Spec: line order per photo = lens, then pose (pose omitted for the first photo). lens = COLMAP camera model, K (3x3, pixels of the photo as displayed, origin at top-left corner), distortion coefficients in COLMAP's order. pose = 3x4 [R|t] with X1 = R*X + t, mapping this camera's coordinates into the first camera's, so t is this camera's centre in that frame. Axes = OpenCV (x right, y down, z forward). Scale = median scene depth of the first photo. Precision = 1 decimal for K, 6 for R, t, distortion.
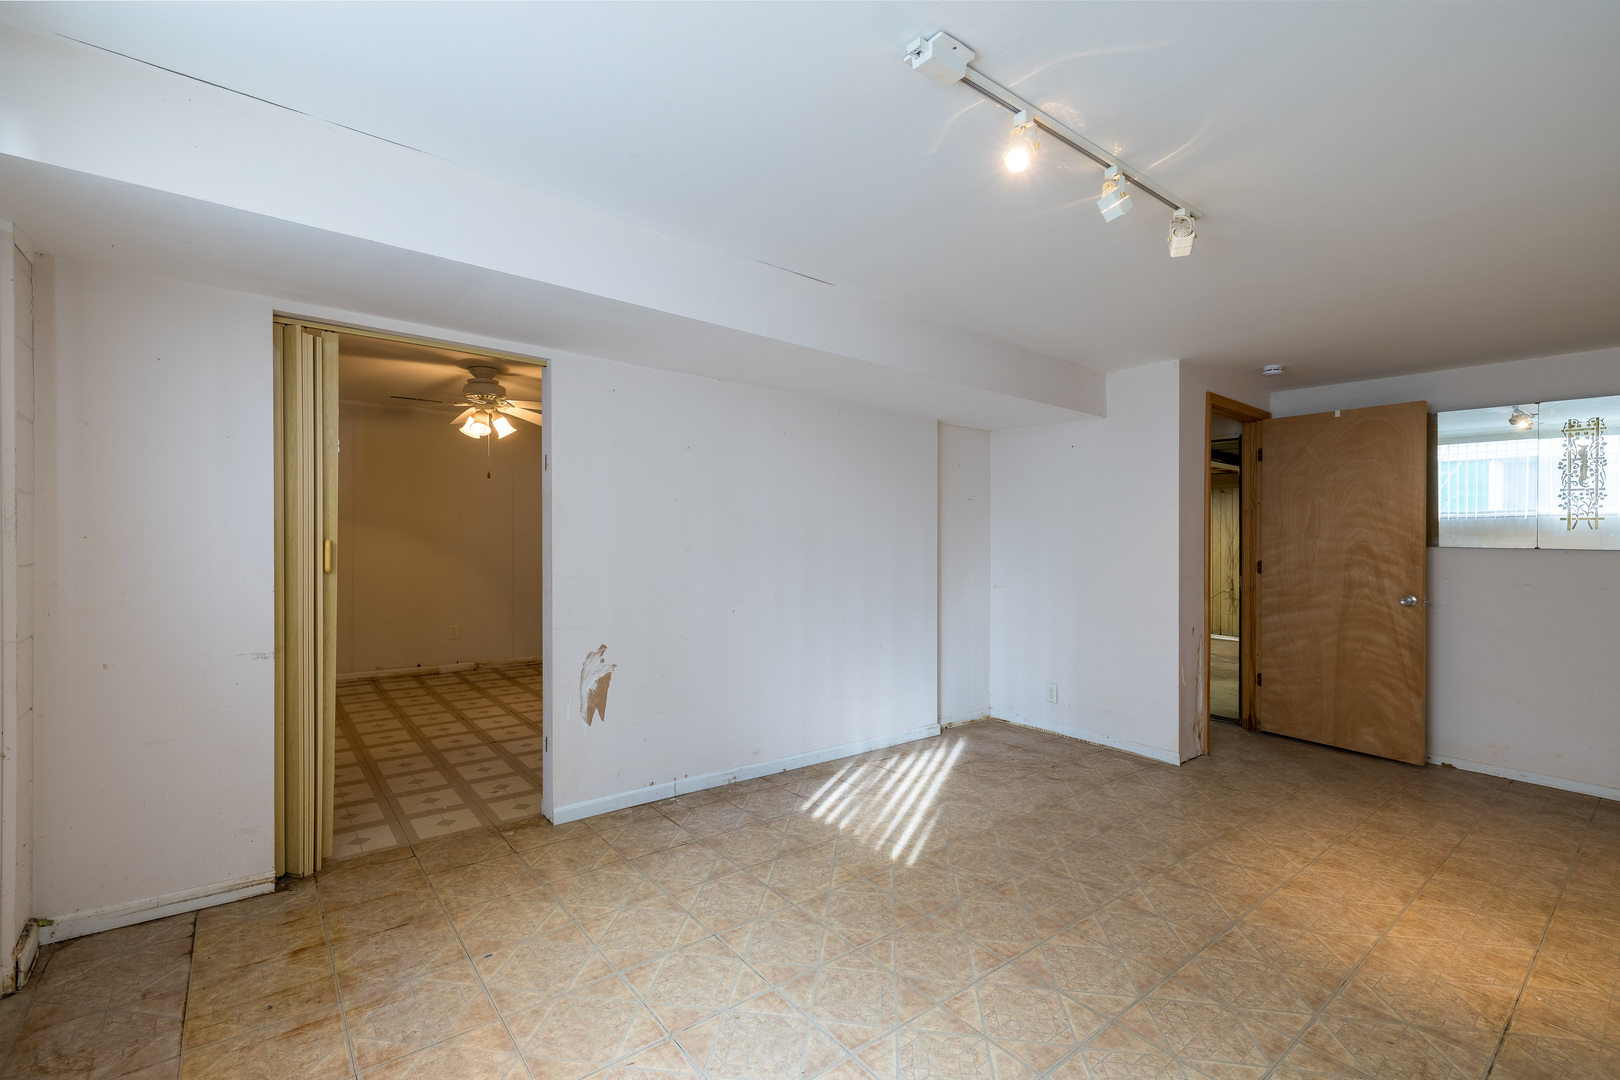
lens RADIAL K [[703.2, 0, 812.3], [0, 703.2, 539.8], [0, 0, 1]] dist [0.002819, 0.000141]
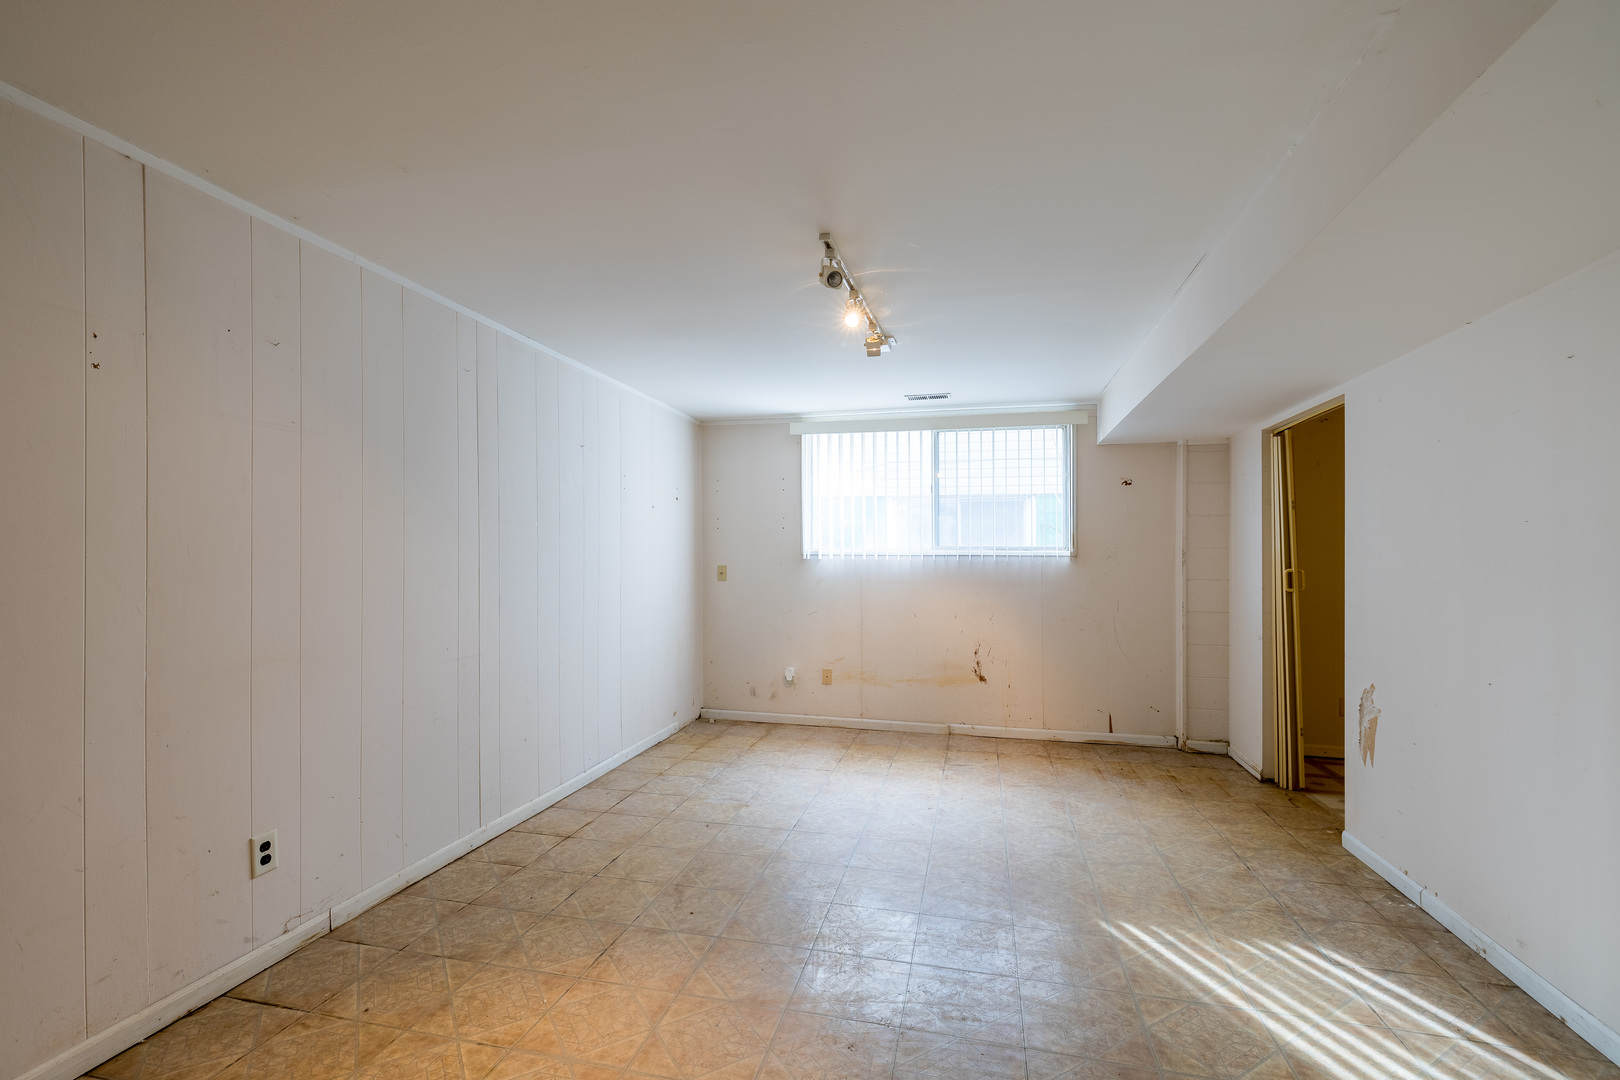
lens RADIAL K [[703.2, 0, 809.1], [0, 703.2, 551.2], [0, 0, 1]] dist [0.002819, 0.000141]
pose [[-0.784895, -0.028530, -0.618972, 0.867895], [-0.022660, 0.999593, -0.017338, 0.008011], [0.619215, 0.000417, -0.785222, 1.277282]]
